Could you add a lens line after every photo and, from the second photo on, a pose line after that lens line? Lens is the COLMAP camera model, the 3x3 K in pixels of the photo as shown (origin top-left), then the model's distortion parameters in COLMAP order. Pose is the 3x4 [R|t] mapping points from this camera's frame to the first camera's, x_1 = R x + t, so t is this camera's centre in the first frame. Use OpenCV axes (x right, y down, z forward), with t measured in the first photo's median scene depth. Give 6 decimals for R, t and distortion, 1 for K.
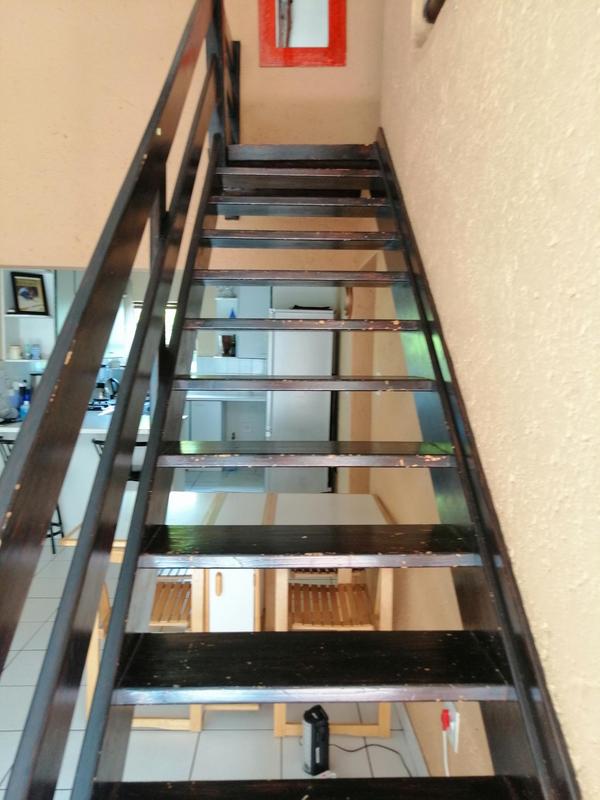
lens RADIAL K [[615.3, 0, 300.2], [0, 615.3, 396.4], [0, 0, 1]] dist [0.000945, 0.003302]
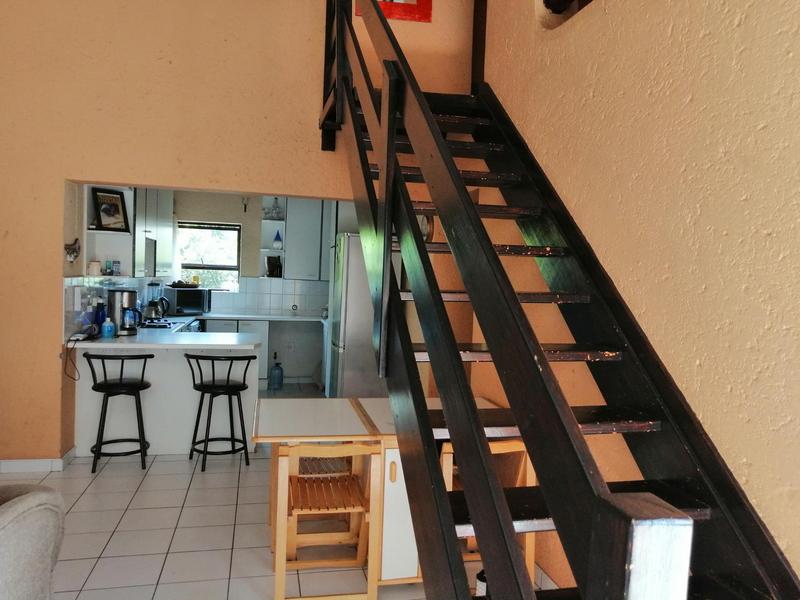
lens RADIAL K [[615.3, 0, 401.4], [0, 615.3, 295.8], [0, 0, 1]] dist [0.000945, 0.003302]
pose [[0.980043, 0.011412, 0.198458, -0.268586], [-0.003235, 0.999134, -0.041477, 0.018989], [-0.198759, 0.040007, 0.979231, -0.107655]]
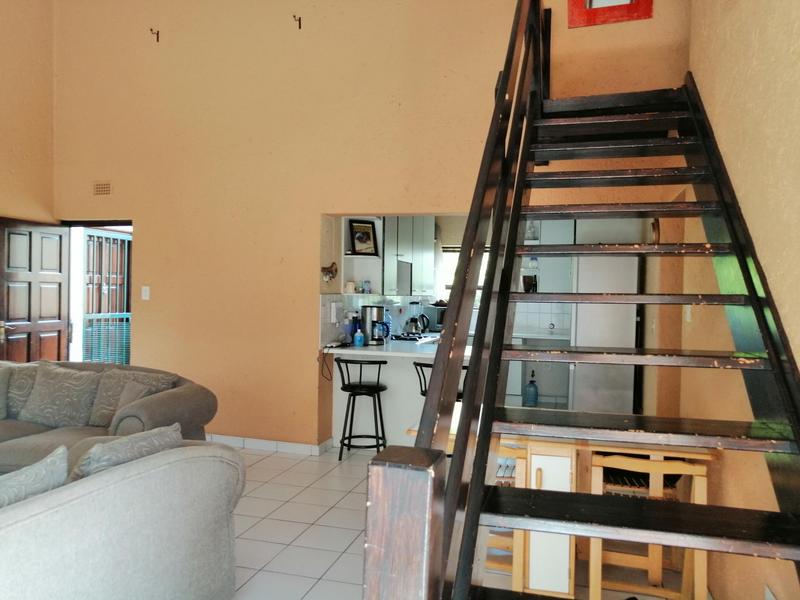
lens RADIAL K [[615.9, 0, 414.7], [0, 615.9, 297.7], [0, 0, 1]] dist [0.007832, 0.007295]
pose [[0.960264, 0.004181, -0.279062, -0.027629], [-0.025568, 0.997001, -0.073046, 0.047132], [0.277920, 0.077279, 0.957491, -0.136373]]
